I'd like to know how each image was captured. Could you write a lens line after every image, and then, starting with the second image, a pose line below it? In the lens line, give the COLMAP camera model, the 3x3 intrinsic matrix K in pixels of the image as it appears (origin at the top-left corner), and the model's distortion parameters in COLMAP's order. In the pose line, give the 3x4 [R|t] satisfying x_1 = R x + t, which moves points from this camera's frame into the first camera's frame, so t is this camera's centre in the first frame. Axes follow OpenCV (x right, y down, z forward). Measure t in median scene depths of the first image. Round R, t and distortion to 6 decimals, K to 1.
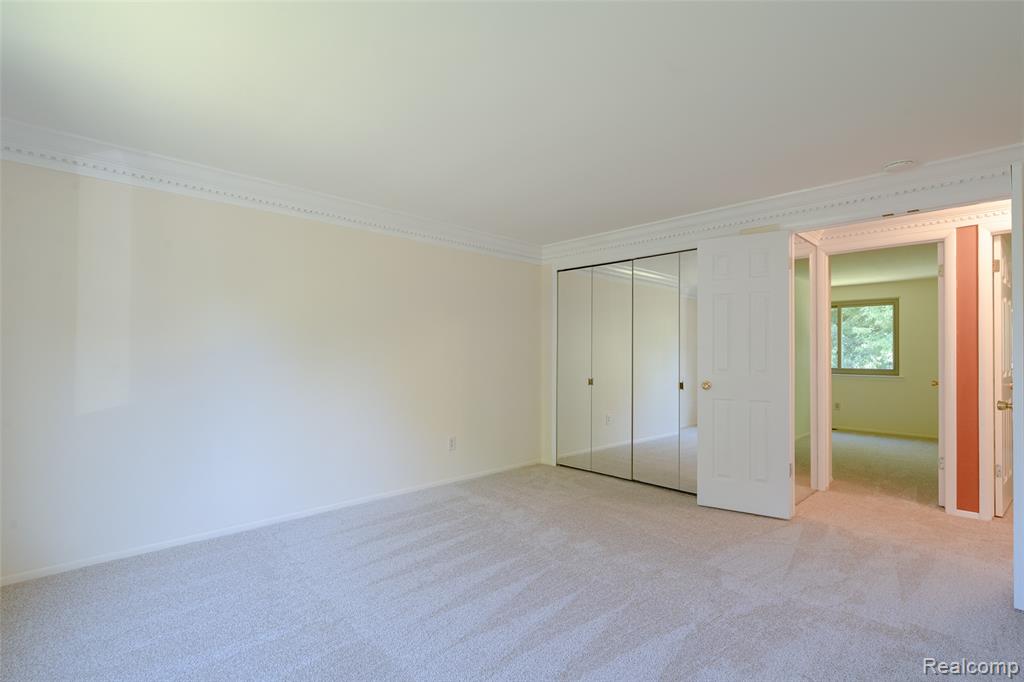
lens RADIAL K [[471.3, 0, 506.4], [0, 471.3, 338.9], [0, 0, 1]] dist [-0.003123, 0.004159]
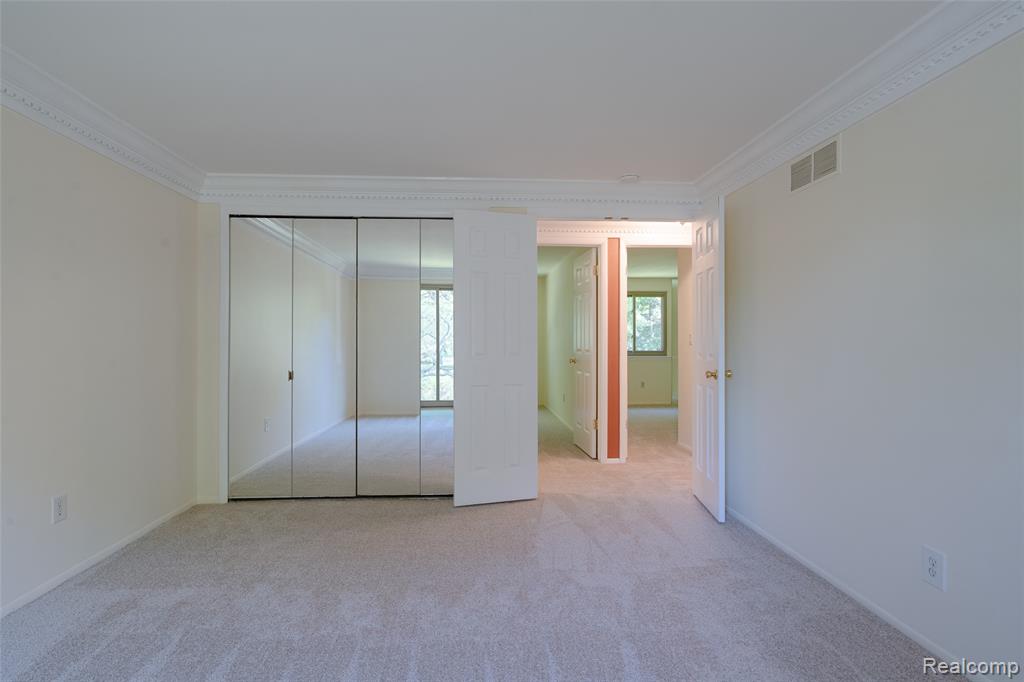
lens RADIAL K [[510.9, 0, 497.3], [0, 510.9, 332.4], [0, 0, 1]] dist [0.001290, 0.001112]
pose [[0.648899, 0.003465, 0.760867, -0.290125], [-0.022705, 0.999632, 0.014812, 0.006282], [-0.760536, -0.026887, 0.648739, 0.329602]]
